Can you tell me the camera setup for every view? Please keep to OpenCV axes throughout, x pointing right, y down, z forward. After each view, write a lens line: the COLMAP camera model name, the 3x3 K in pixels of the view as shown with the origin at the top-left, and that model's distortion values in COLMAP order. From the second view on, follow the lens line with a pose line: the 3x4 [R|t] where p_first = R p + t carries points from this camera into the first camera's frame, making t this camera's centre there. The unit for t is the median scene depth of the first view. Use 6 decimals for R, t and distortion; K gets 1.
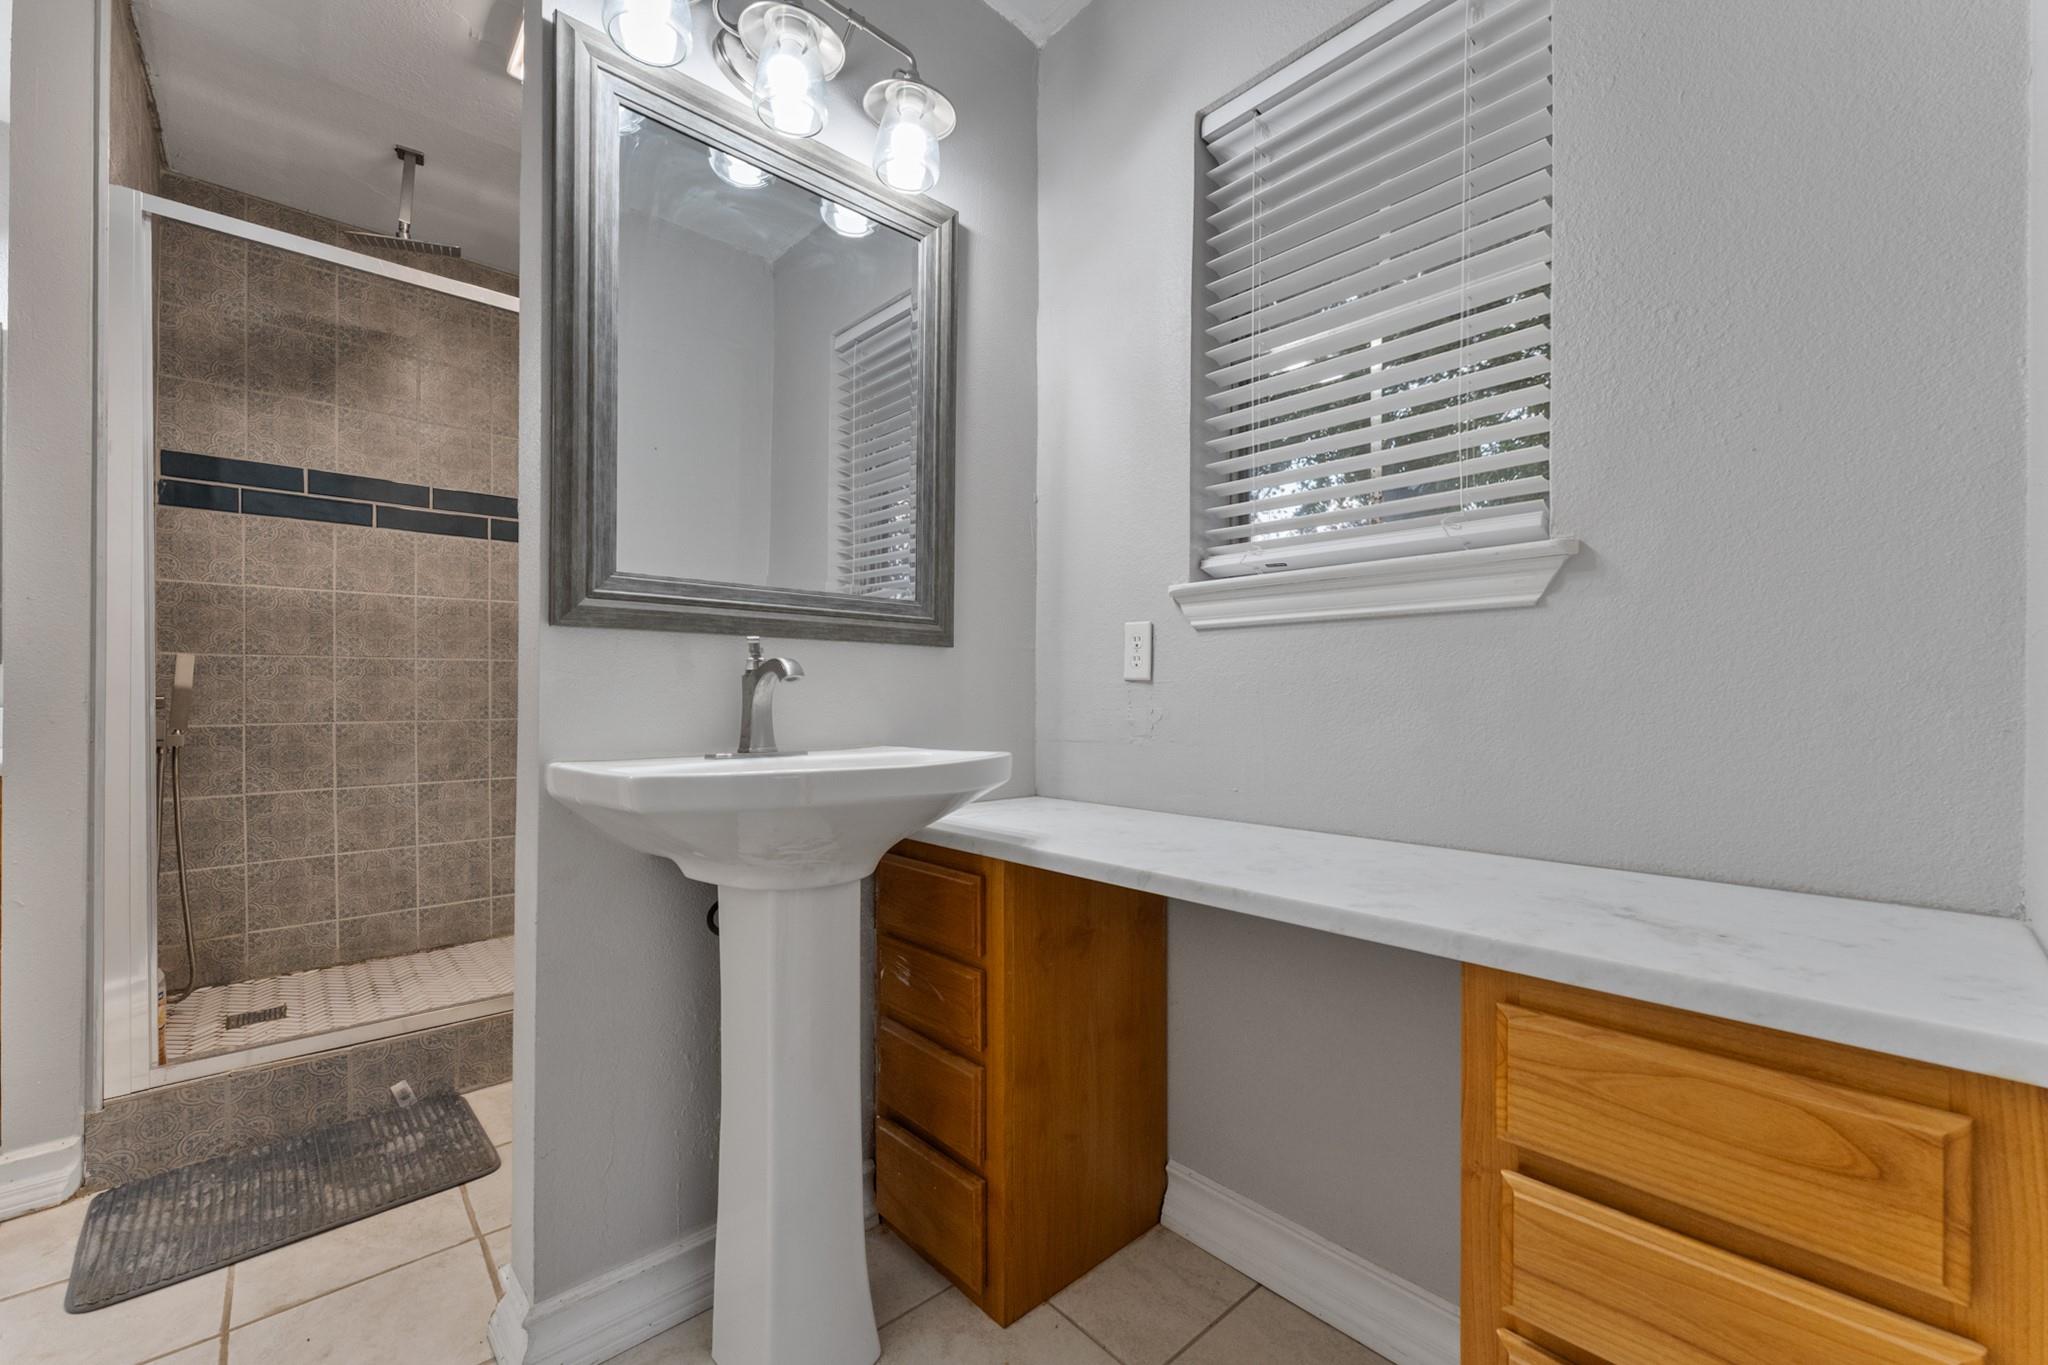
lens RADIAL K [[831.6, 0, 1027.2], [0, 831.6, 698.2], [0, 0, 1]] dist [-0.001568, -0.000171]
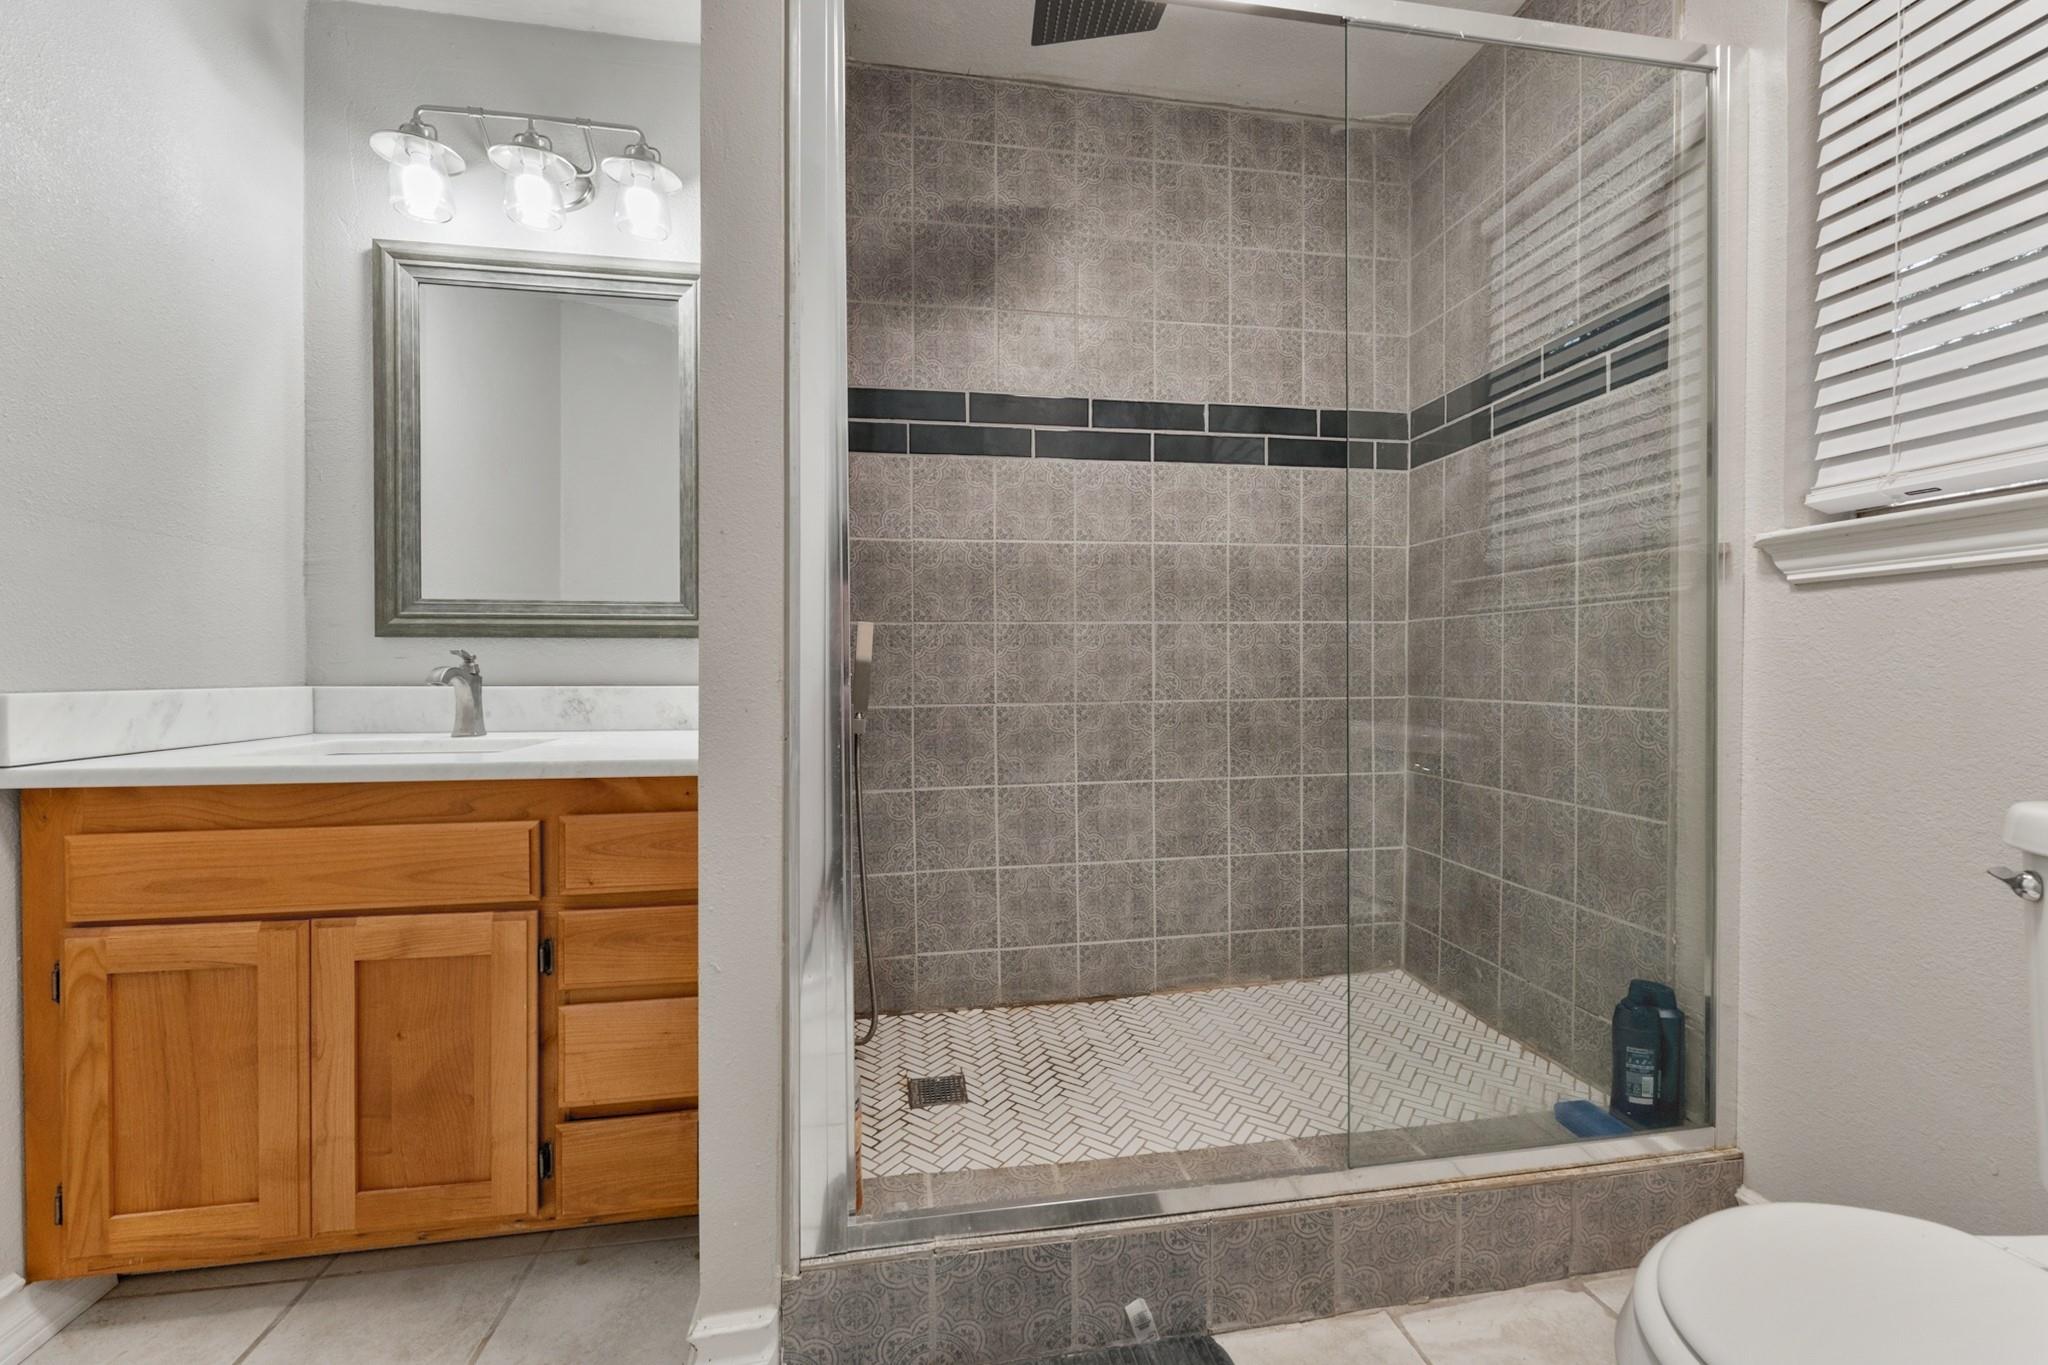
lens RADIAL K [[836.6, 0, 1015.9], [0, 836.6, 672.4], [0, 0, 1]] dist [-0.001310, -0.000323]
pose [[0.836335, -0.006030, -0.548185, -0.376494], [0.005474, 0.999982, -0.002648, 0.000678], [0.548191, -0.000786, 0.836353, 0.335925]]
